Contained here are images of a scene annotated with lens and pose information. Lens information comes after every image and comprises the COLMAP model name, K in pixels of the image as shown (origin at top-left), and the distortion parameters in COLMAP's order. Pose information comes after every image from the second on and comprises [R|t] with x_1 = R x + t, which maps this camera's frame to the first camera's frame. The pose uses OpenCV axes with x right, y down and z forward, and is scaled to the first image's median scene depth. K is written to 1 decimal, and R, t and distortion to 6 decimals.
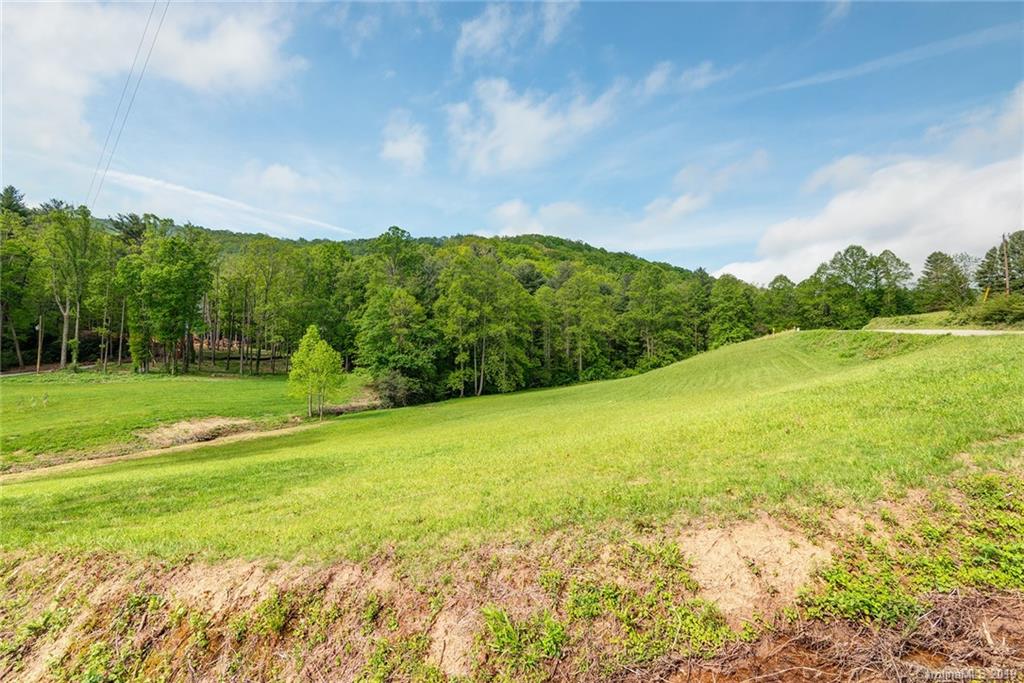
lens RADIAL K [[464.1, 0, 512.0], [0, 464.1, 341.5], [0, 0, 1]] dist [0.033735, -0.000150]
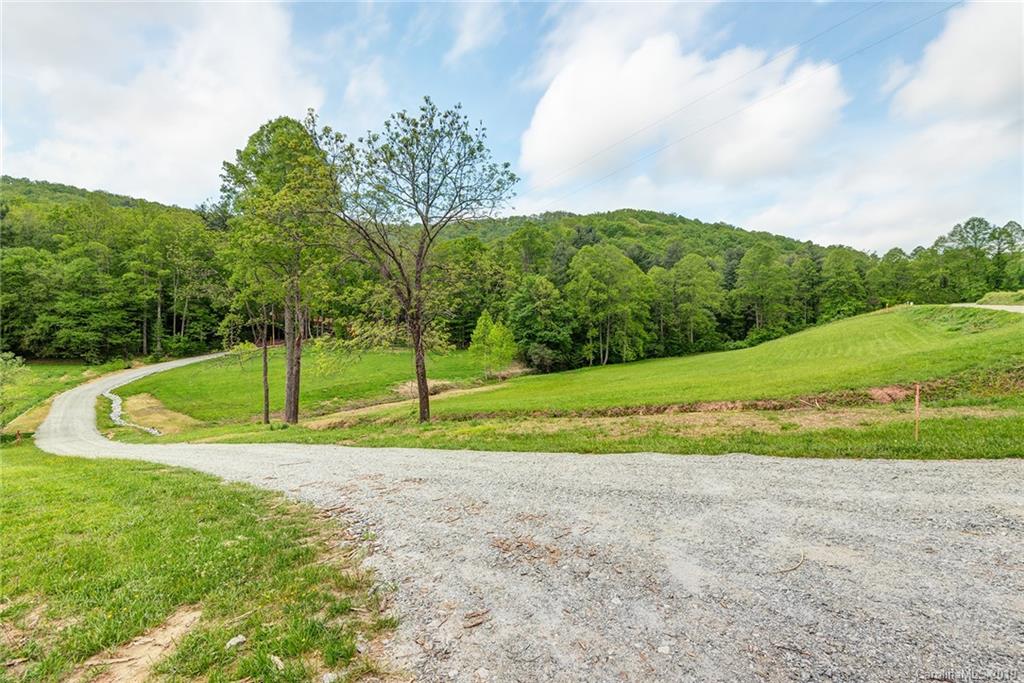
lens RADIAL K [[458.2, 0, 512.0], [0, 458.2, 341.5], [0, 0, 1]] dist [-0.000193, 0.000356]
pose [[0.984946, -0.008798, -0.172639, -0.097993], [0.019092, 0.998131, 0.058057, -0.013785], [0.171806, -0.060479, 0.983273, -0.168674]]
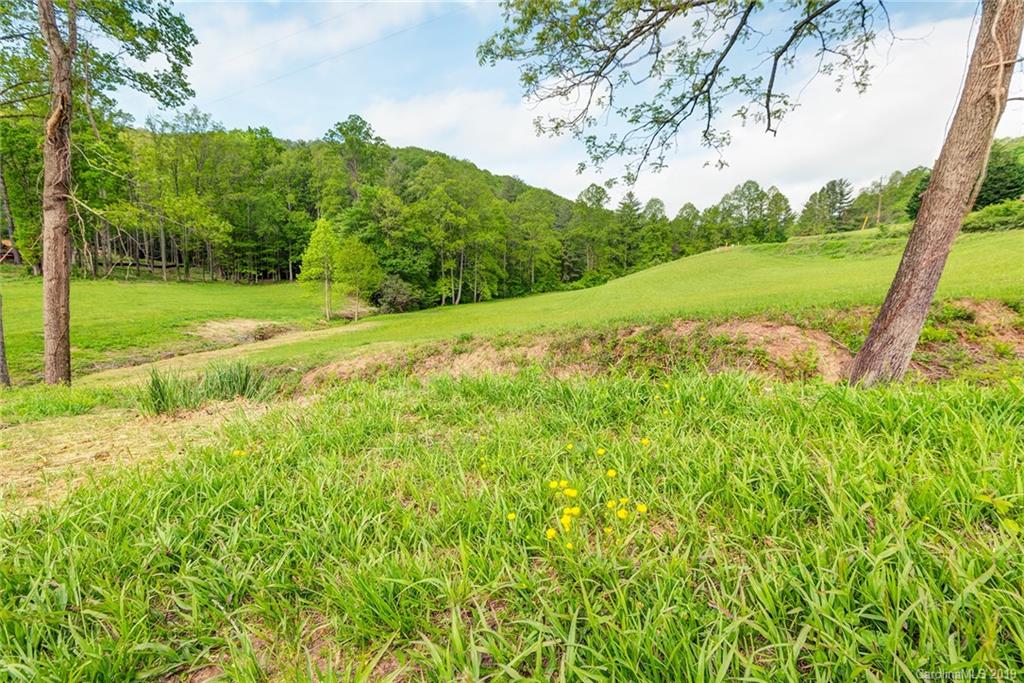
lens RADIAL K [[453.1, 0, 514.0], [0, 453.1, 341.3], [0, 0, 1]] dist [0.032978, 0.000000]
pose [[0.947423, -0.030746, 0.318503, -0.260857], [-0.020750, 0.987374, 0.157038, 0.036321], [-0.319310, -0.155391, 0.934823, 0.021134]]
